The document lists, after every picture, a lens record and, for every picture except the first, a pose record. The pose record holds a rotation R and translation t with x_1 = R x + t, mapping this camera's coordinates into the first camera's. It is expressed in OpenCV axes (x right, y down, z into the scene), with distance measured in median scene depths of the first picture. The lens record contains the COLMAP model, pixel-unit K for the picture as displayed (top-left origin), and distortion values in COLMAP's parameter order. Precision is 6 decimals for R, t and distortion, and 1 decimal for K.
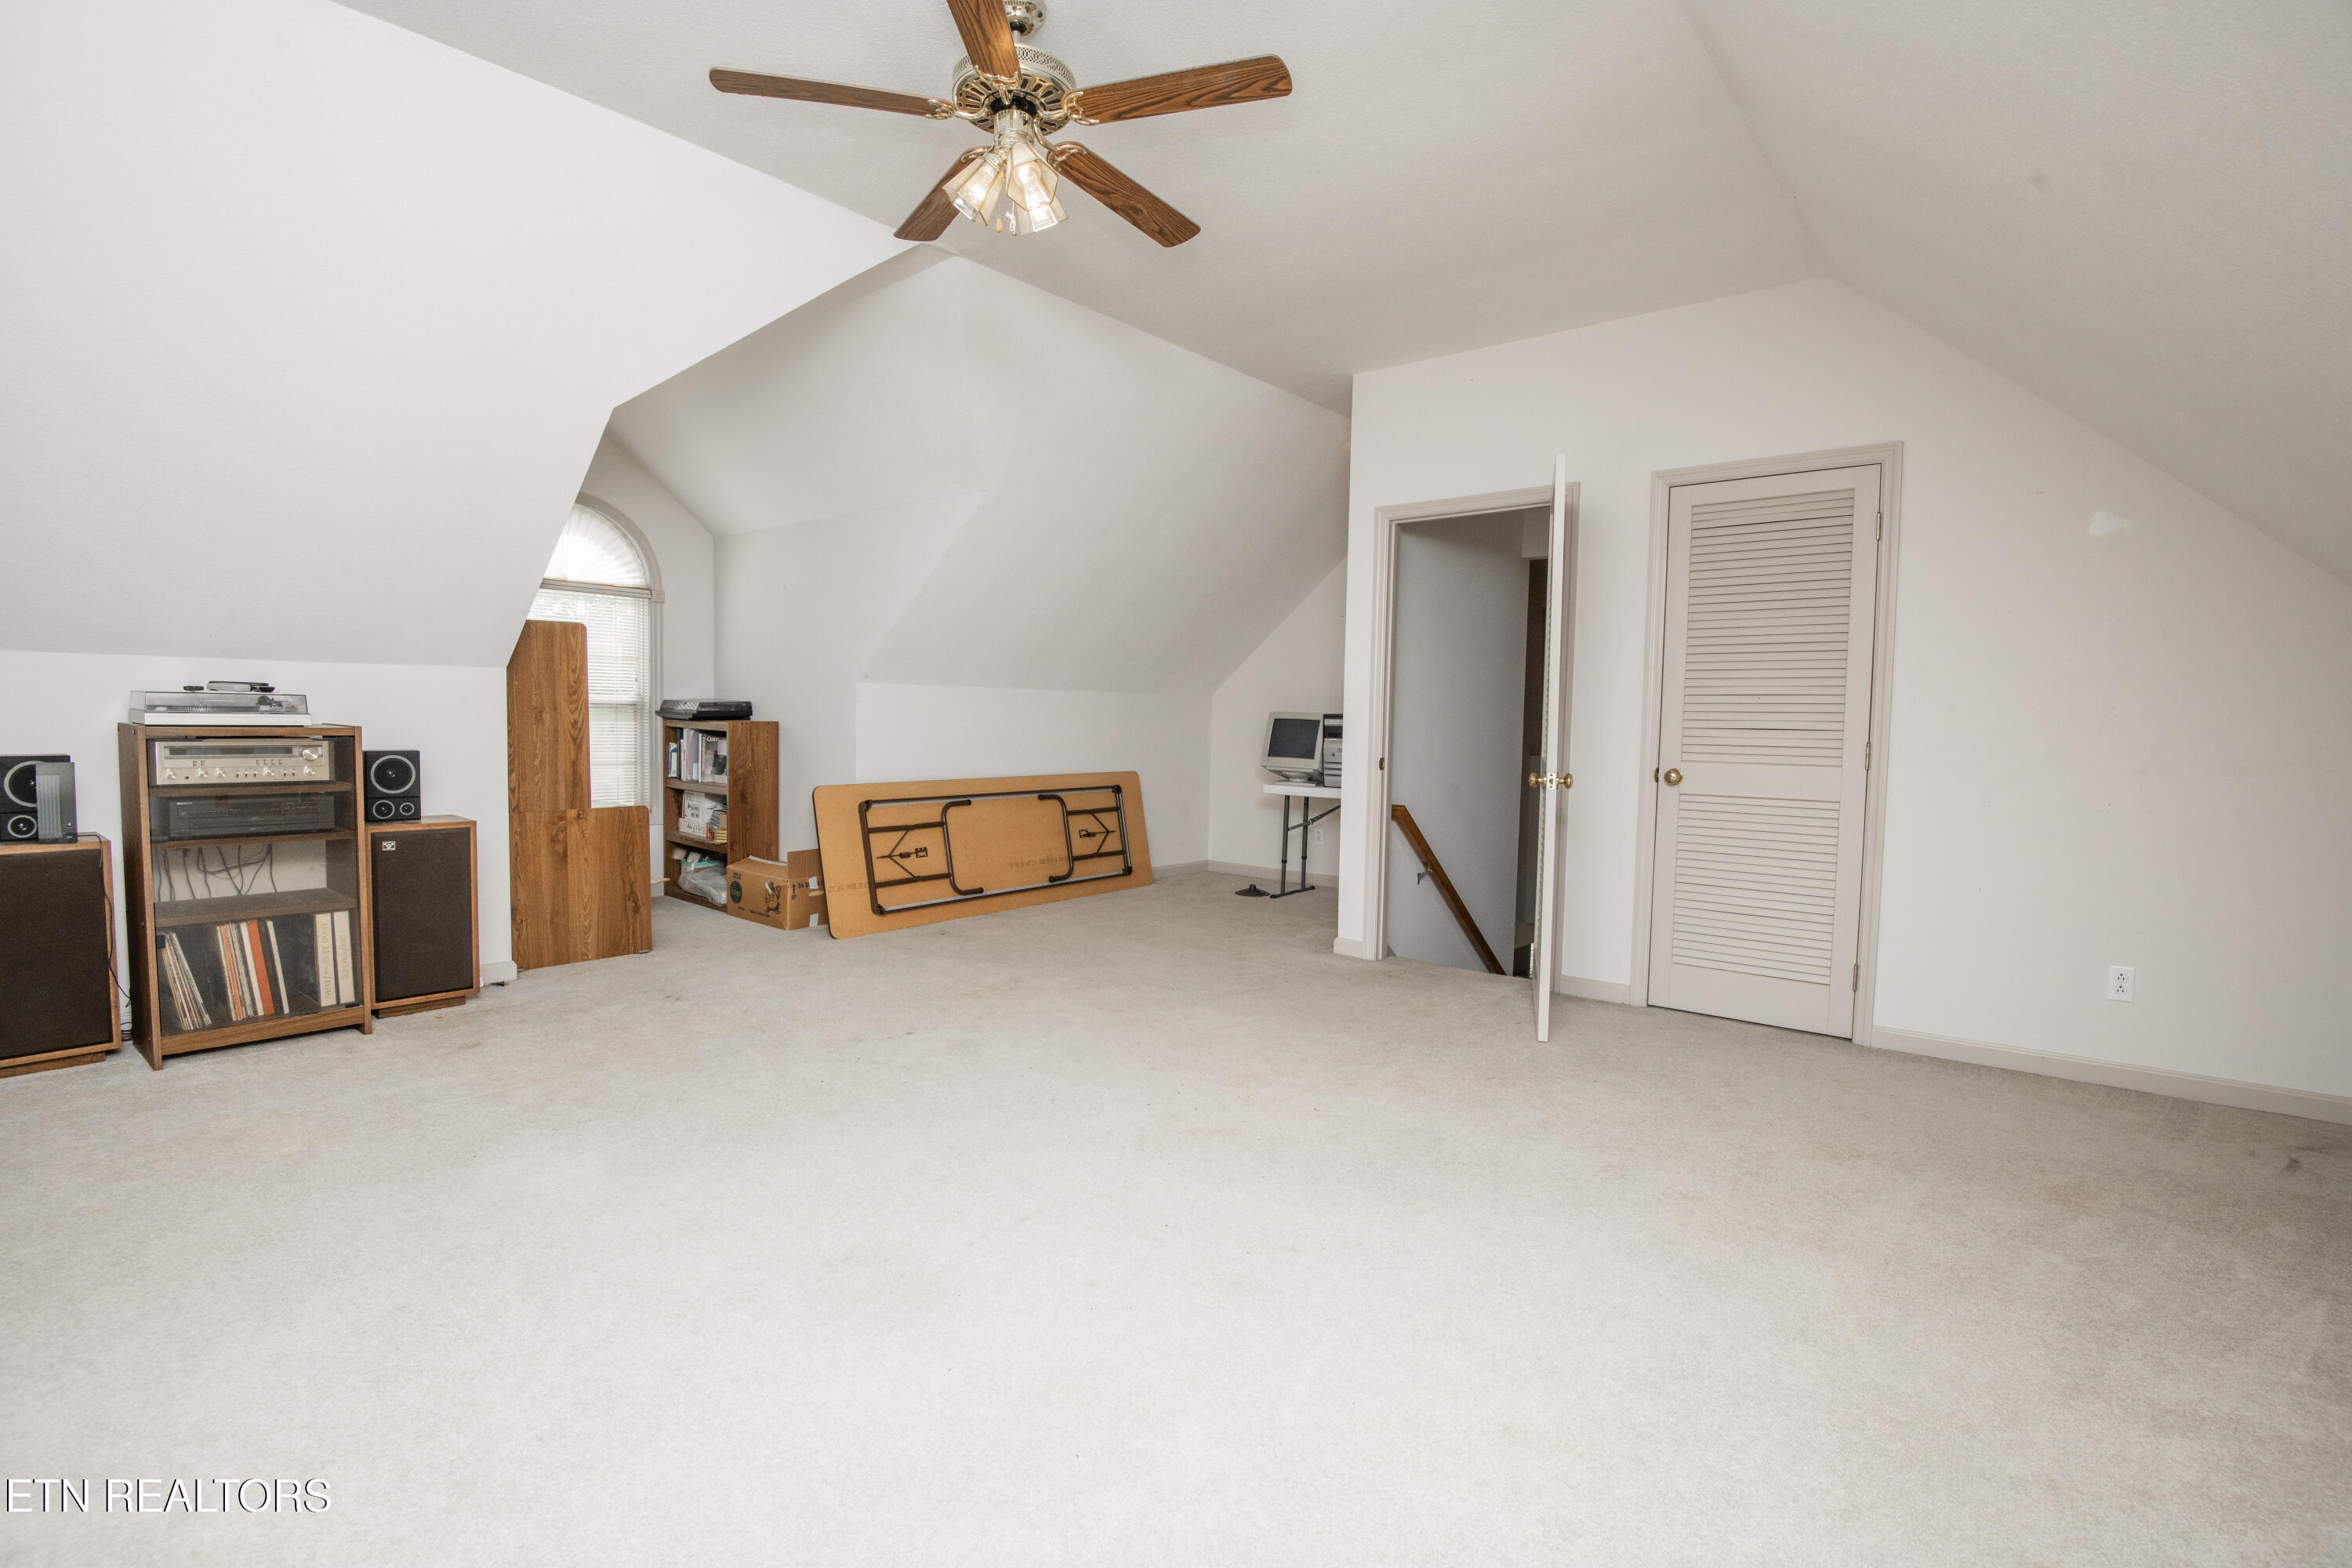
lens RADIAL K [[1096.0, 0, 1176.0], [0, 1096.0, 784.0], [0, 0, 1]] dist [-0.000255, -0.000004]
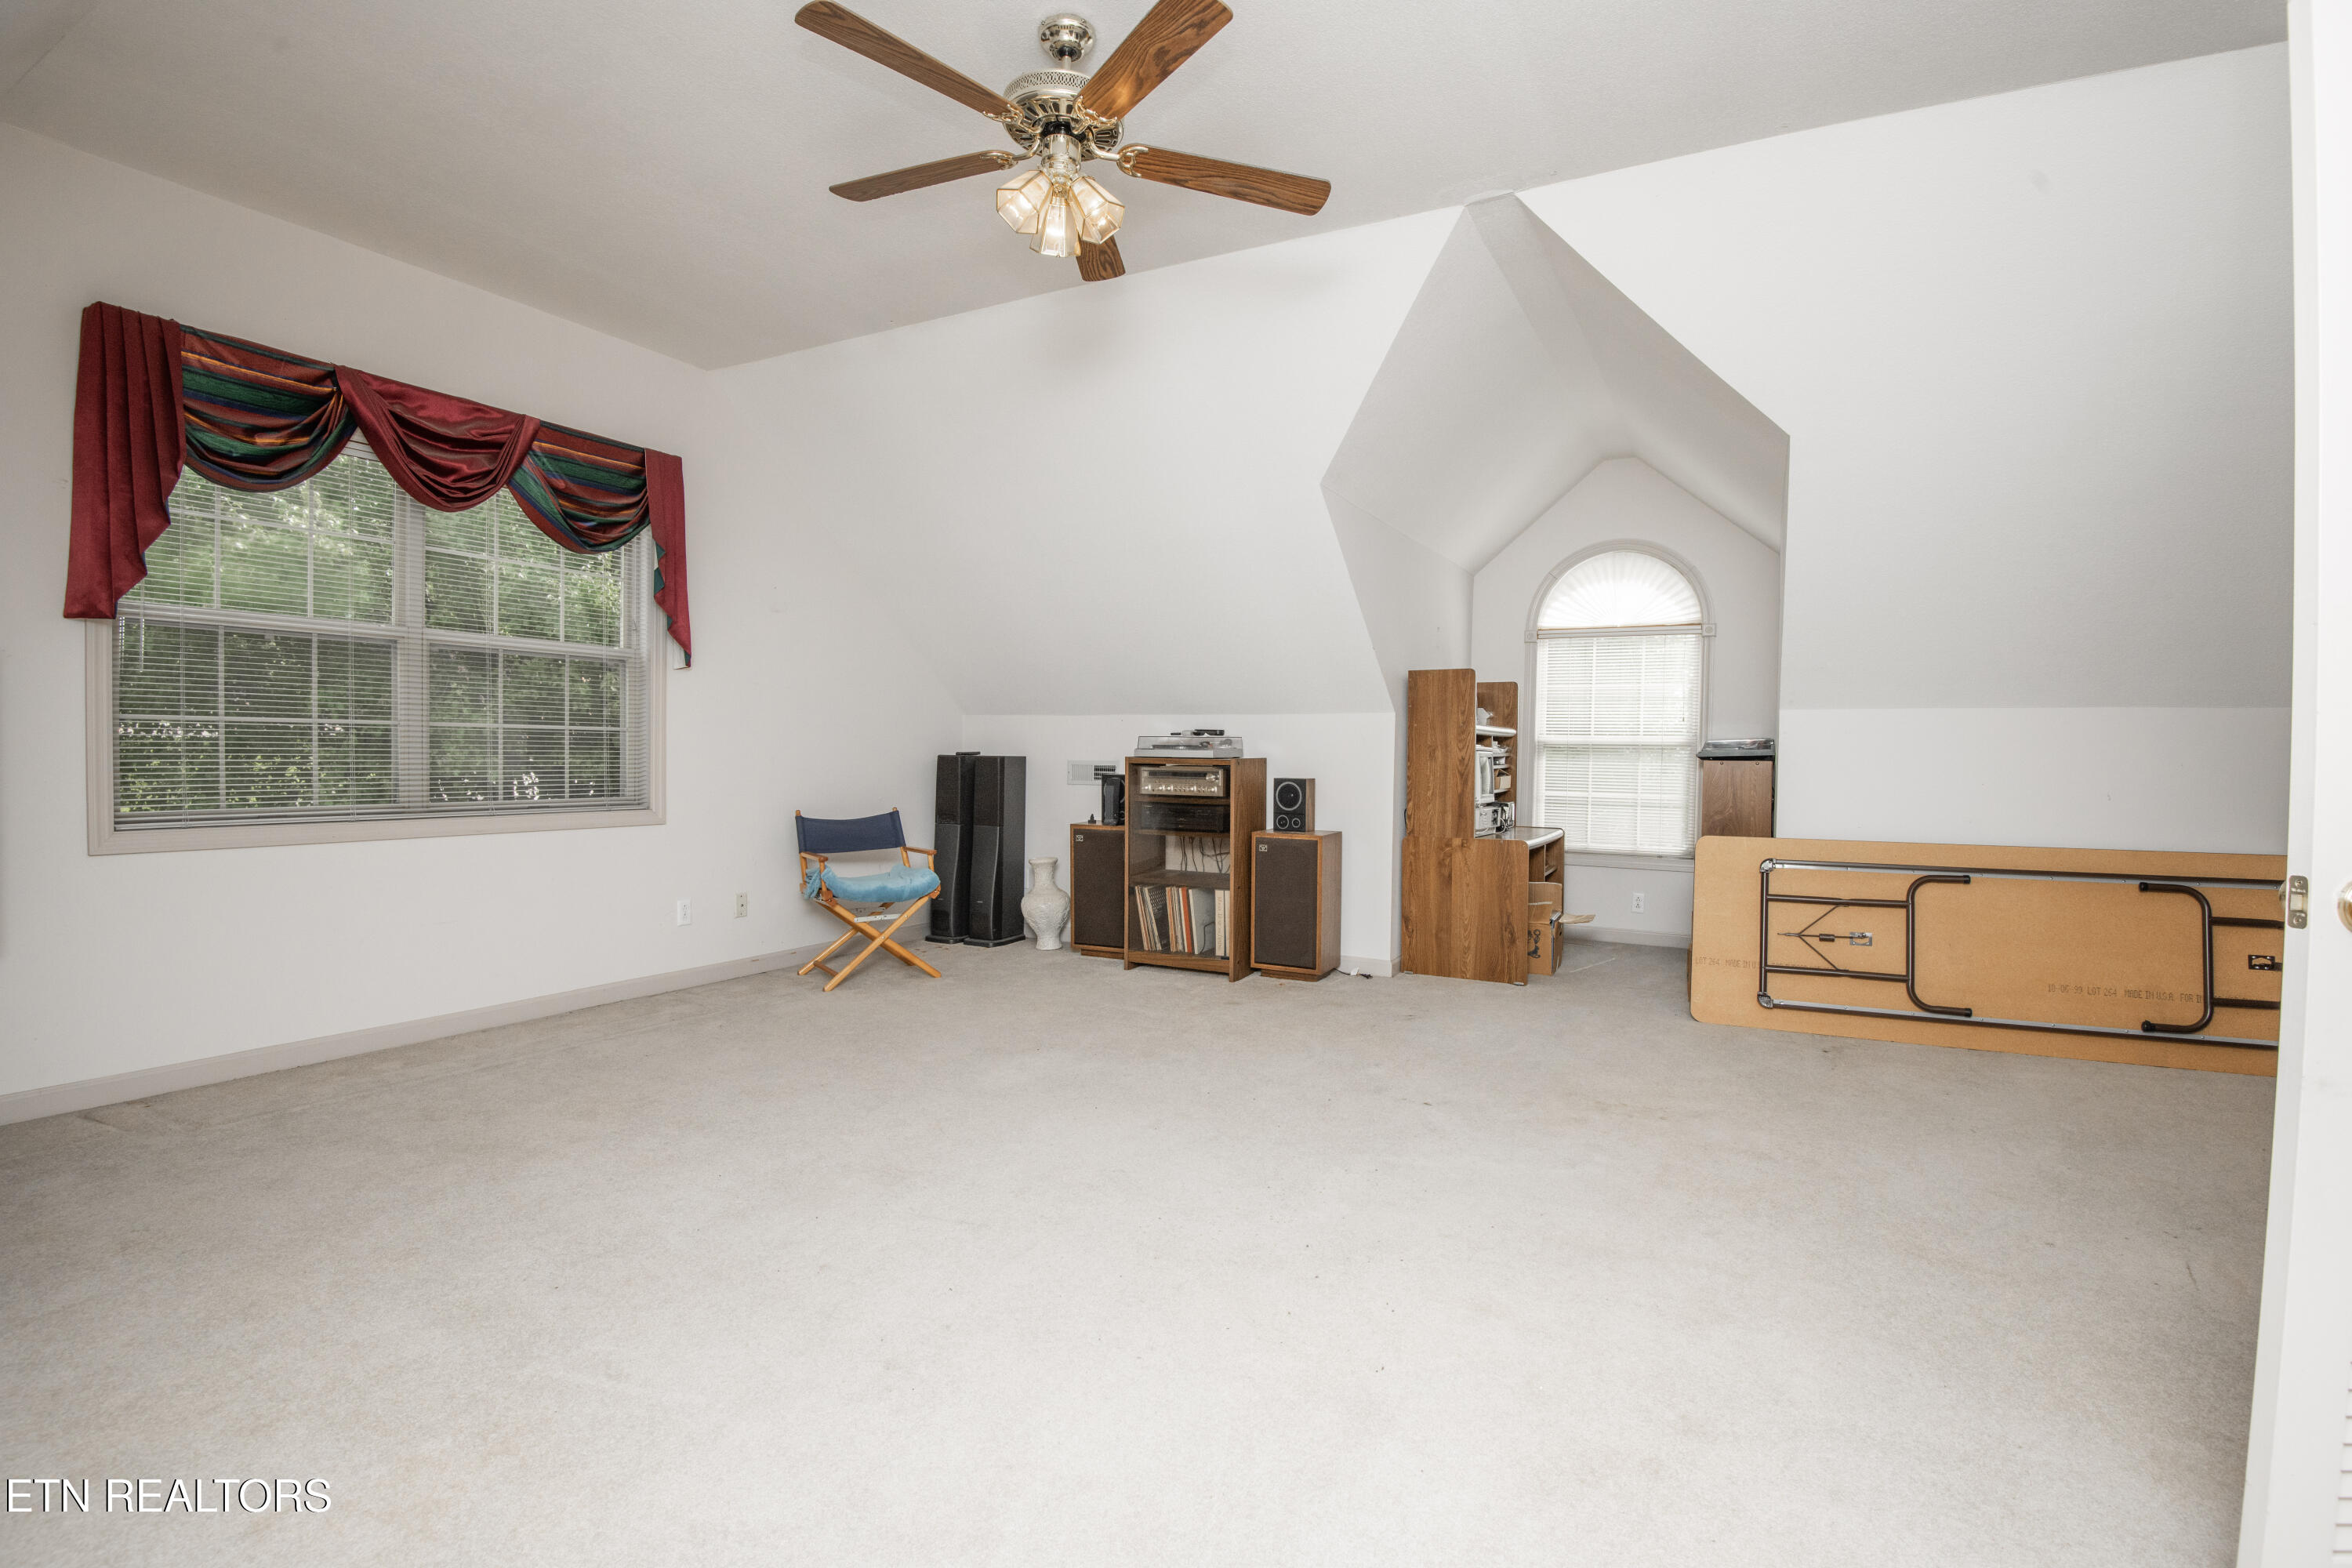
lens RADIAL K [[1084.5, 0, 1185.2], [0, 1084.5, 783.6], [0, 0, 1]] dist [-0.001975, -0.020368]
pose [[0.227251, 0.015859, -0.973707, 0.445721], [-0.066392, 0.997793, 0.000757, -0.013874], [0.971570, 0.064474, 0.227803, 0.480313]]
